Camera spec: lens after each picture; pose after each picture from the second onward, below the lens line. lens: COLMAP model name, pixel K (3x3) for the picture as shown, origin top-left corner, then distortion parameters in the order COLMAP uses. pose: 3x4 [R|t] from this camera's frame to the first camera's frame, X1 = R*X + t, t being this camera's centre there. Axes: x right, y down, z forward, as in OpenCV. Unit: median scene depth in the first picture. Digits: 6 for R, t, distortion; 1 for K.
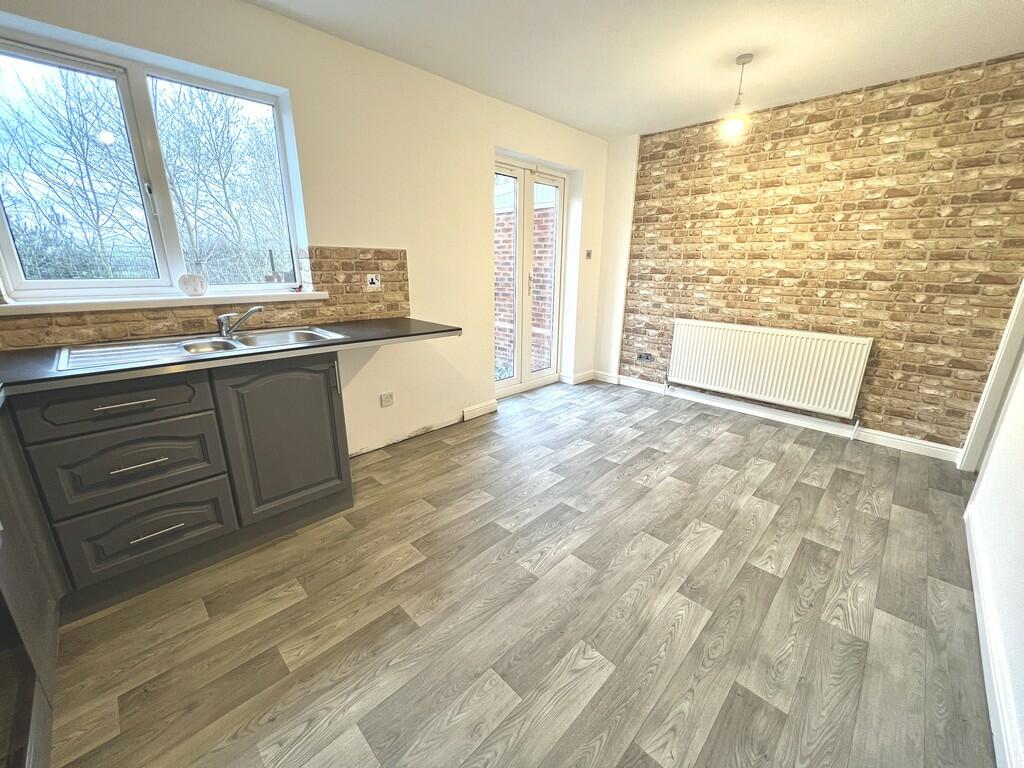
lens RADIAL K [[408.4, 0, 509.7], [0, 408.4, 382.6], [0, 0, 1]] dist [0.000209, 0.000408]
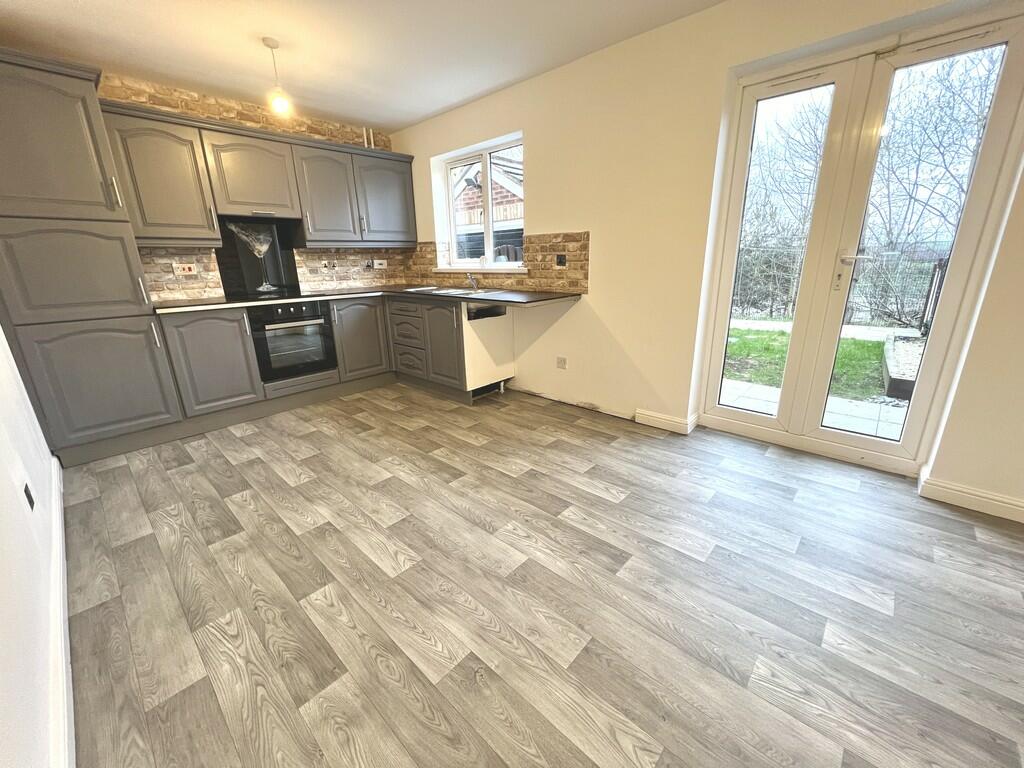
lens RADIAL K [[408.4, 0, 509.0], [0, 408.4, 379.9], [0, 0, 1]] dist [0.000209, 0.000408]
pose [[0.032639, 0.272771, -0.961525, 0.954625], [-0.258681, 0.931563, 0.255490, -0.197049], [0.965411, 0.240389, 0.100966, 0.850918]]
